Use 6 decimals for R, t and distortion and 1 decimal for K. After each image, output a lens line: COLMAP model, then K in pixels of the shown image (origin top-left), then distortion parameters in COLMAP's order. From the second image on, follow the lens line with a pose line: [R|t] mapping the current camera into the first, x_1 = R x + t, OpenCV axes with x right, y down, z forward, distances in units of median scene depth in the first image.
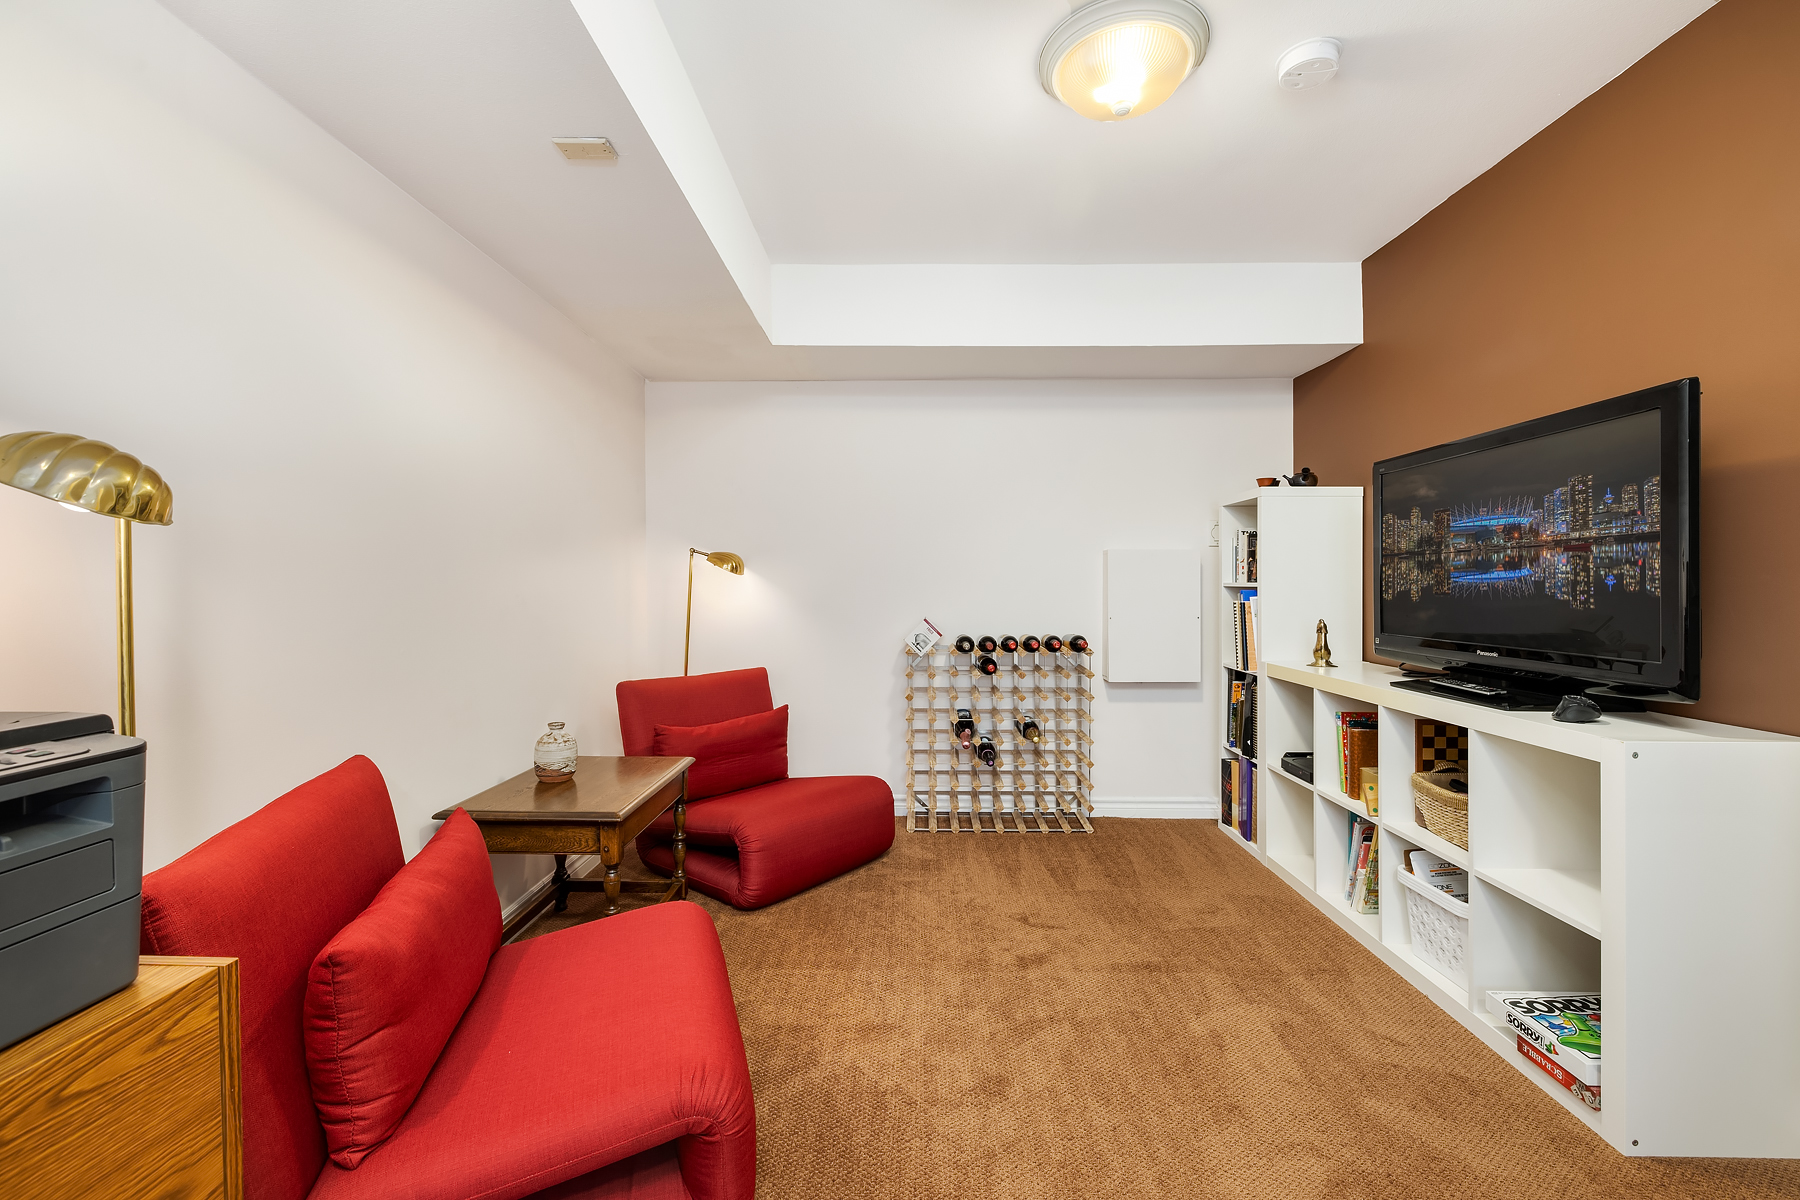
lens RADIAL K [[756.4, 0, 907.1], [0, 756.4, 598.9], [0, 0, 1]] dist [0.001474, -0.000590]
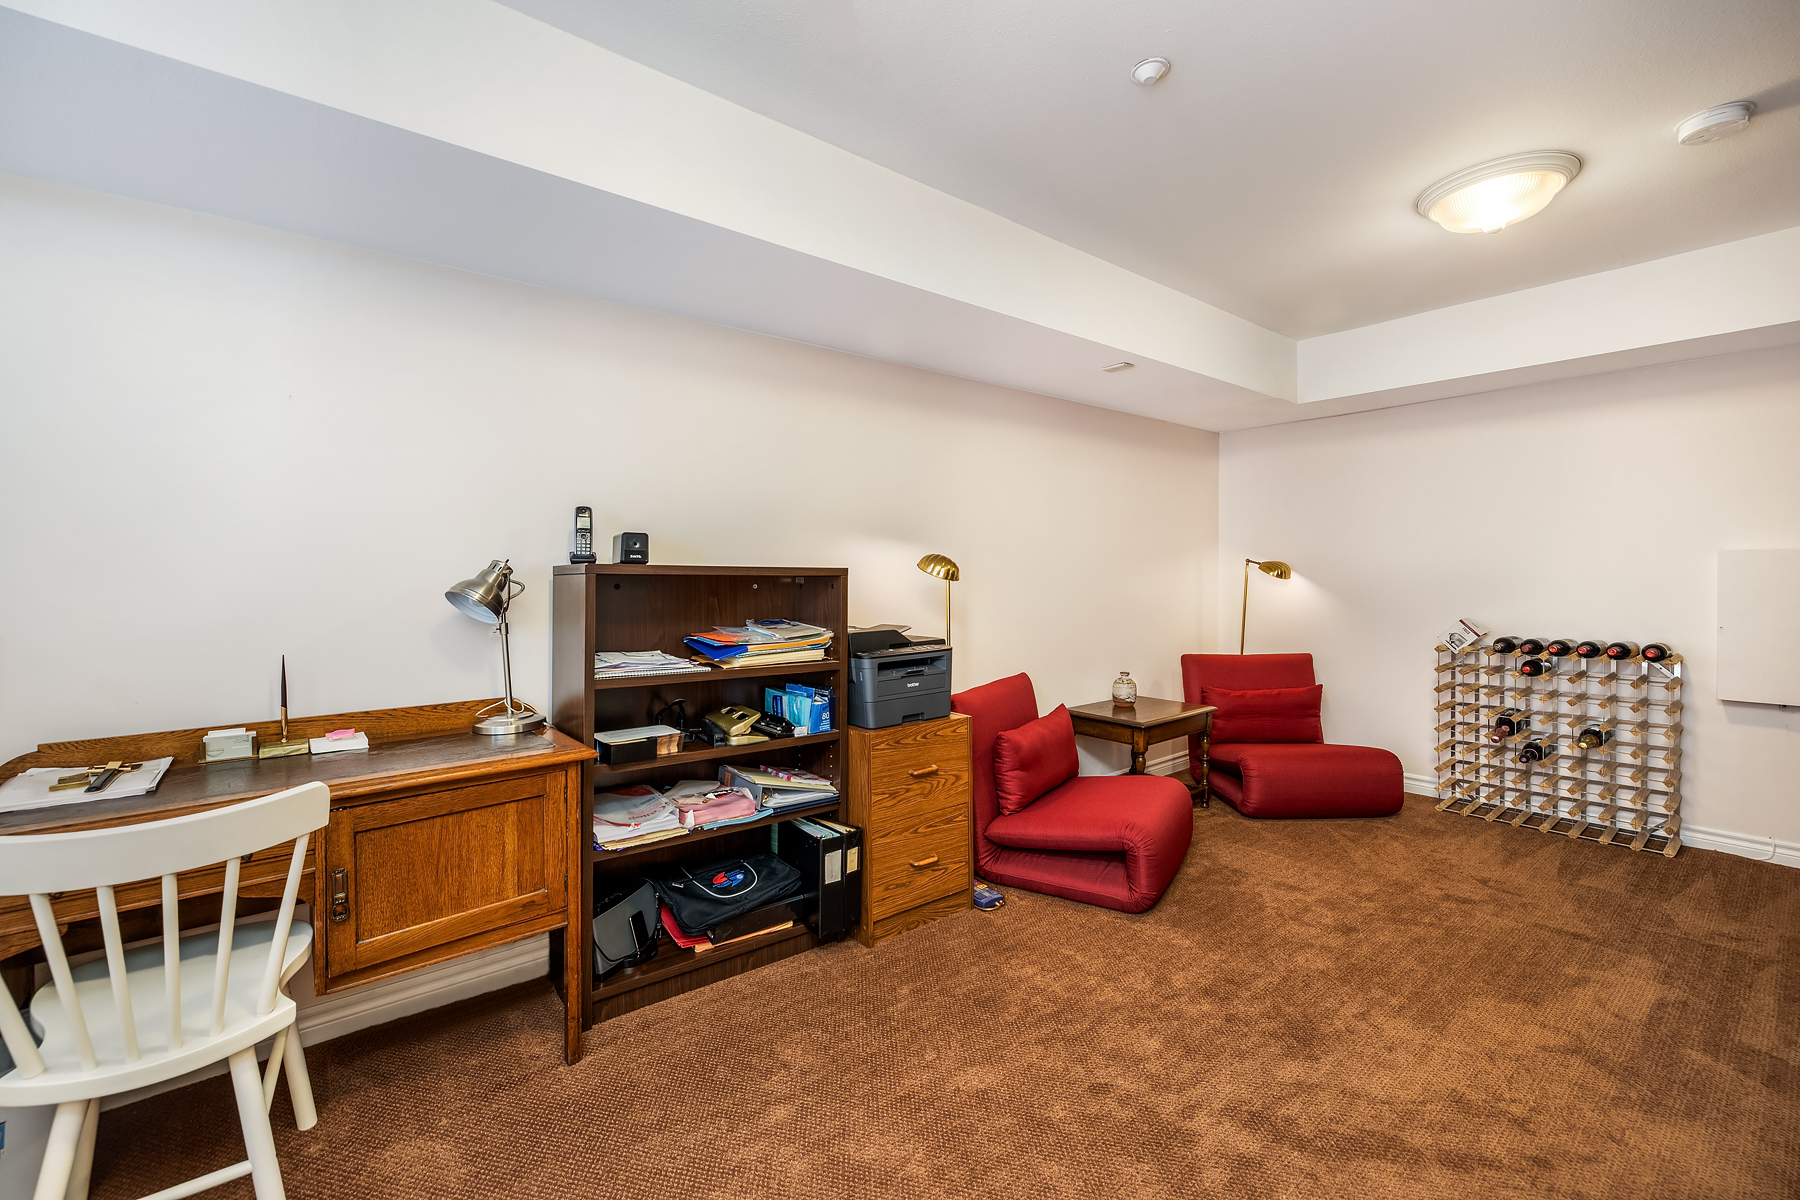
lens RADIAL K [[756.4, 0, 902.2], [0, 756.4, 592.2], [0, 0, 1]] dist [0.001474, -0.000590]
pose [[0.650591, 0.015169, -0.759276, 0.350925], [-0.007291, 0.999879, 0.013729, -0.023926], [0.759393, -0.003396, 0.650623, -0.340405]]
